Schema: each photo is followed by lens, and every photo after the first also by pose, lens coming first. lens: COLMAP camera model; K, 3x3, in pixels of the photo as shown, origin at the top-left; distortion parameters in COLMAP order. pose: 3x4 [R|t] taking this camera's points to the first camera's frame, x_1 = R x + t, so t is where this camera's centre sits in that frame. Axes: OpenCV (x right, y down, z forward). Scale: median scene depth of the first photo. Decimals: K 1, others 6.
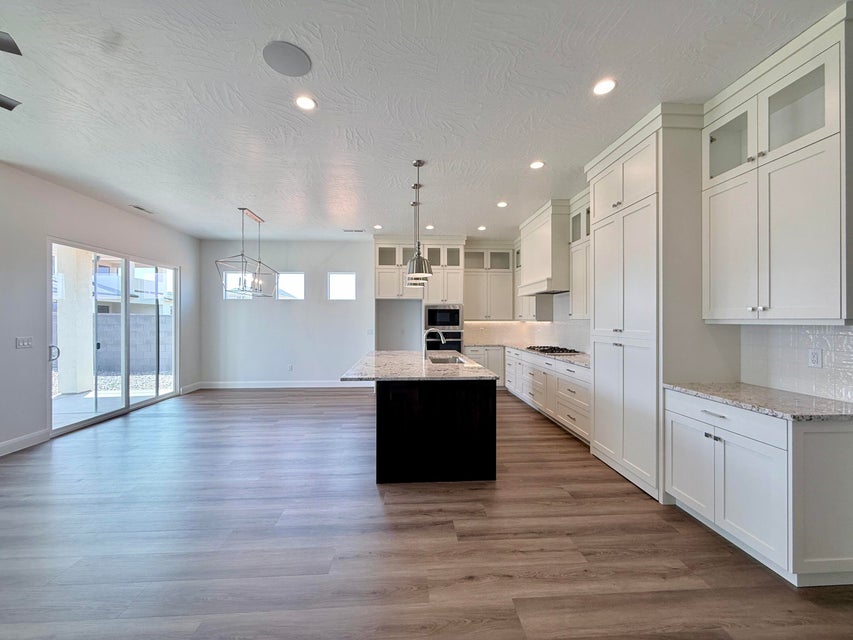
lens RADIAL K [[340.3, 0, 424.1], [0, 340.3, 319.8], [0, 0, 1]] dist [-0.000267, -0.000281]
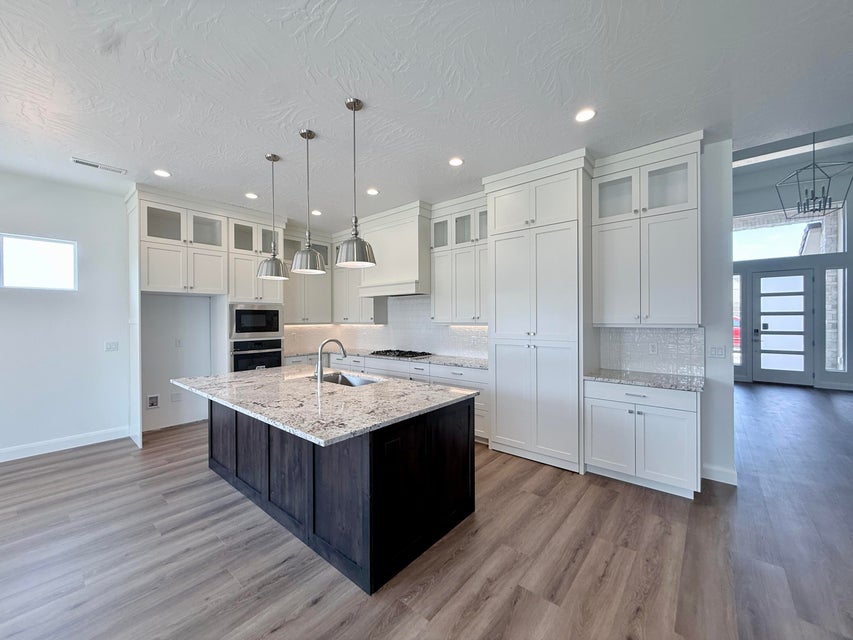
lens RADIAL K [[340.3, 0, 424.1], [0, 340.3, 319.8], [0, 0, 1]] dist [-0.000267, -0.000281]
pose [[0.692060, -0.006485, 0.721811, -0.335917], [0.005839, 0.999977, 0.003386, -0.014381], [-0.721817, 0.001872, 0.692082, 0.325870]]
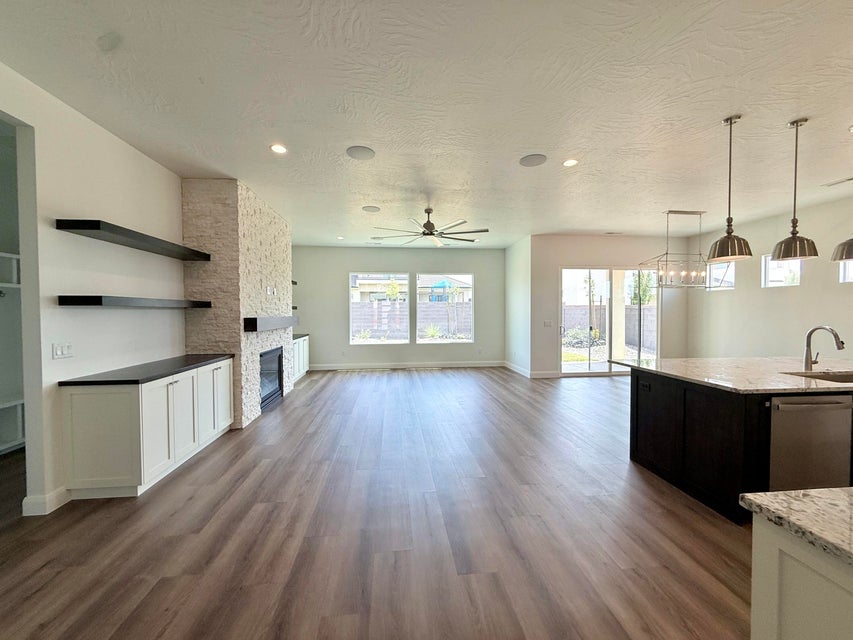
lens RADIAL K [[340.3, 0, 424.1], [0, 340.3, 319.8], [0, 0, 1]] dist [-0.000267, -0.000281]
pose [[0.027991, 0.021913, -0.999368, 0.625938], [0.008163, 0.999721, 0.022149, -0.005089], [0.999575, -0.008778, 0.027804, 0.190586]]
